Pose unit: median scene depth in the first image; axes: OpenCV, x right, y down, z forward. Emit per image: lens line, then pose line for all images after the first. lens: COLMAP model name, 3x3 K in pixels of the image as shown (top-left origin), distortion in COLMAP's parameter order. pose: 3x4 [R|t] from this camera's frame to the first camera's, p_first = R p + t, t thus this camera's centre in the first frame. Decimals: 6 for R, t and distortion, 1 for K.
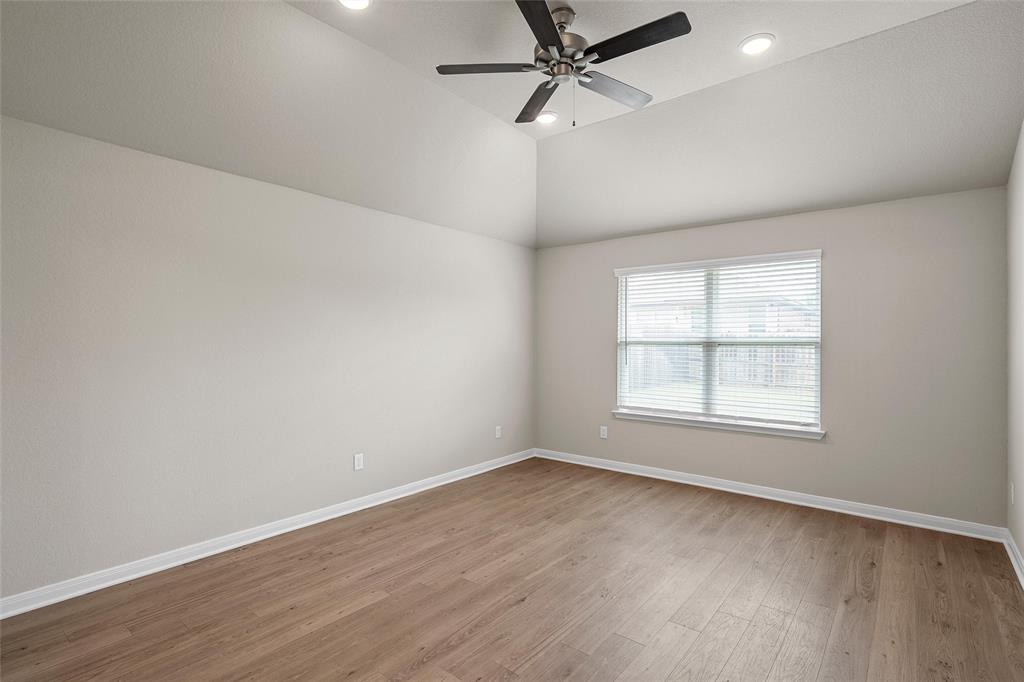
lens RADIAL K [[433.6, 0, 512.1], [0, 433.6, 345.9], [0, 0, 1]] dist [-0.002574, -0.000321]
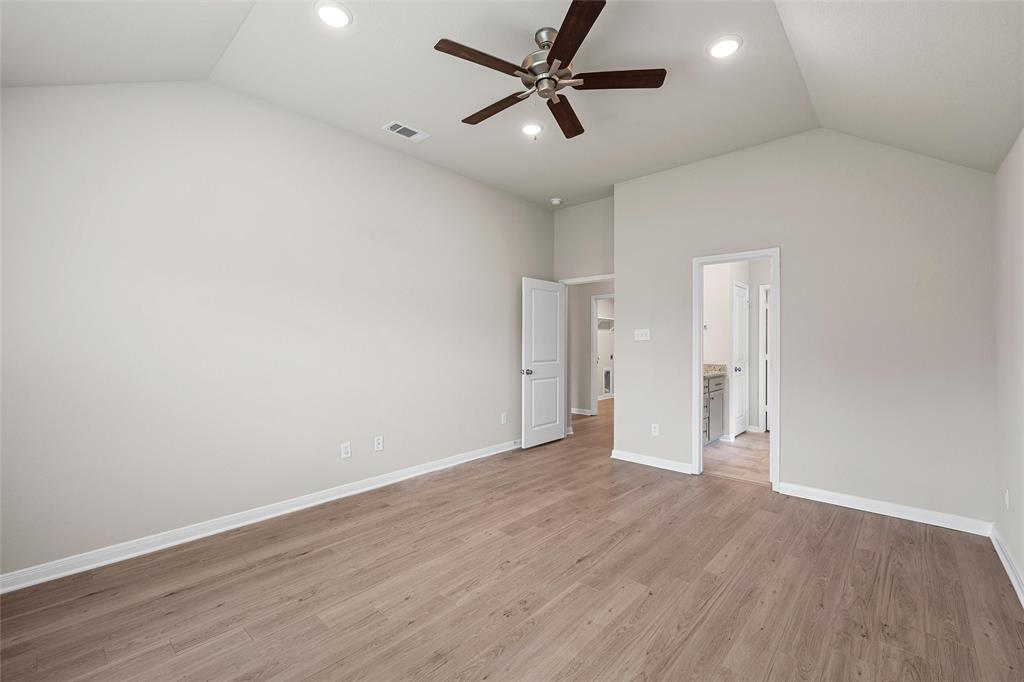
lens RADIAL K [[433.6, 0, 513.8], [0, 433.6, 340.3], [0, 0, 1]] dist [-0.002574, -0.000321]
pose [[-0.998952, -0.003784, 0.045614, 0.132331], [-0.003695, 0.999991, 0.002033, 0.000647], [-0.045621, 0.001862, -0.998957, 1.927411]]
